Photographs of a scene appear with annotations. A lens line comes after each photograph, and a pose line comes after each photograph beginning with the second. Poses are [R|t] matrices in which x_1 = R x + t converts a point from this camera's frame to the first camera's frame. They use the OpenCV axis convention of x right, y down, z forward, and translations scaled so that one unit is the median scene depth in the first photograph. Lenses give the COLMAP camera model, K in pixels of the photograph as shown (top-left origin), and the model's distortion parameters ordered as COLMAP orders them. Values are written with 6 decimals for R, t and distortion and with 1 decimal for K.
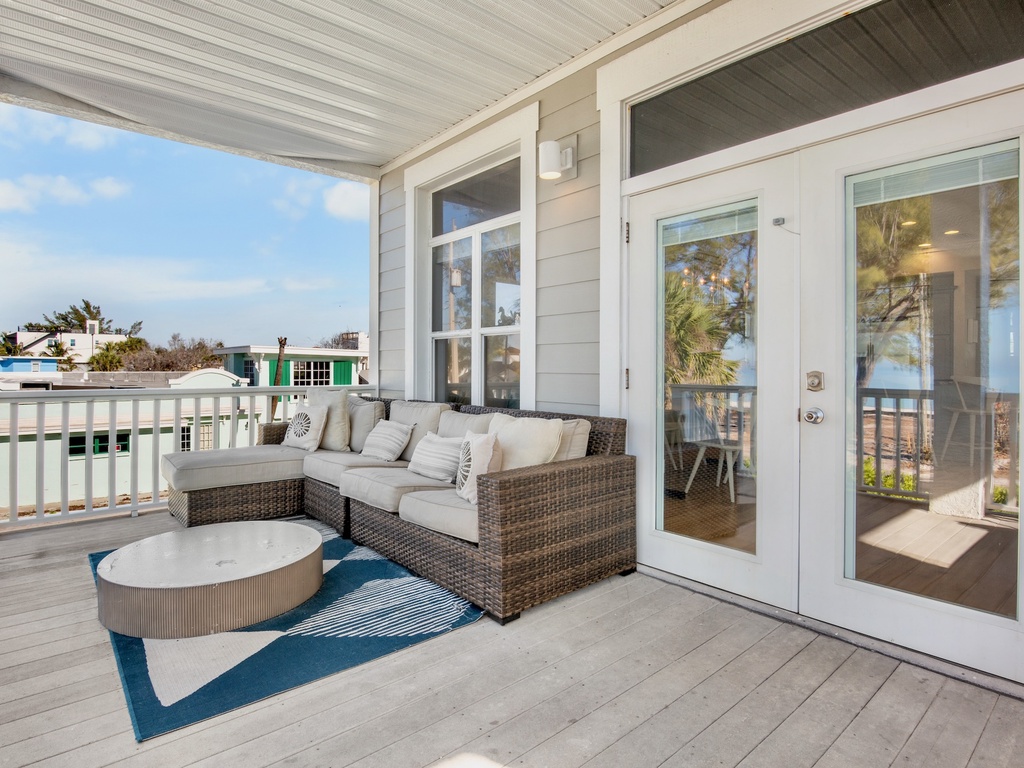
lens RADIAL K [[569.8, 0, 513.1], [0, 569.8, 368.0], [0, 0, 1]] dist [-0.014469, -0.001937]
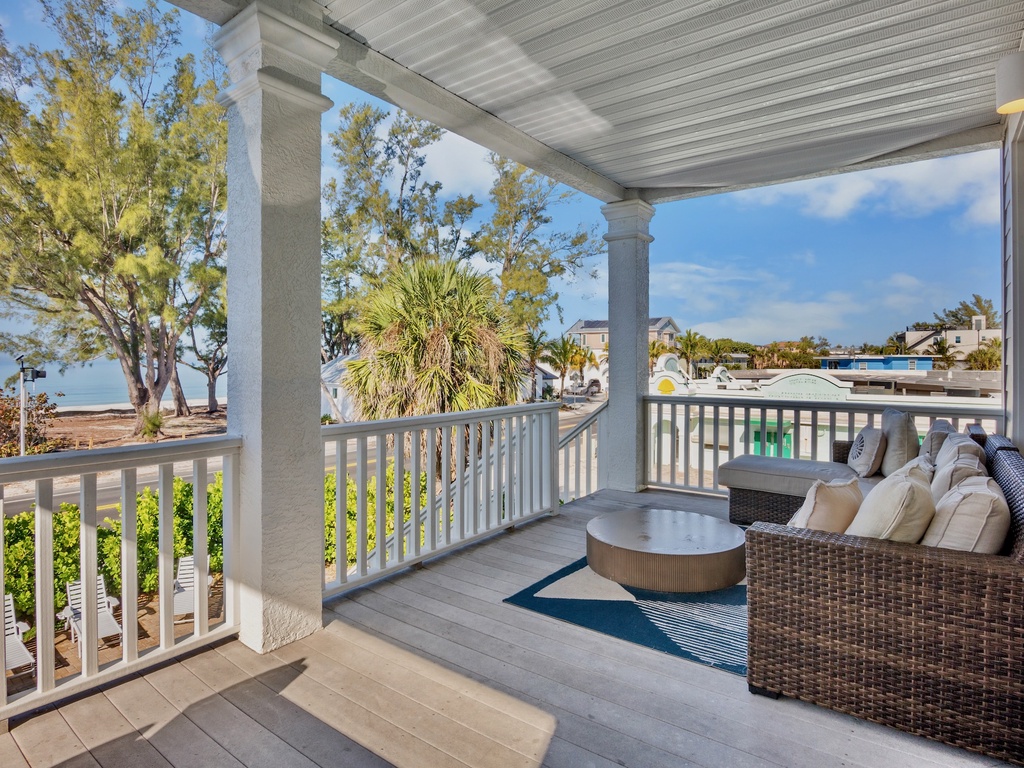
lens RADIAL K [[569.8, 0, 505.8], [0, 569.8, 364.6], [0, 0, 1]] dist [-0.014469, -0.001937]
pose [[0.205322, 0.000802, -0.978694, 0.664741], [0.000648, 0.999999, 0.000956, -0.058886], [0.978694, -0.000830, 0.205321, 0.370191]]
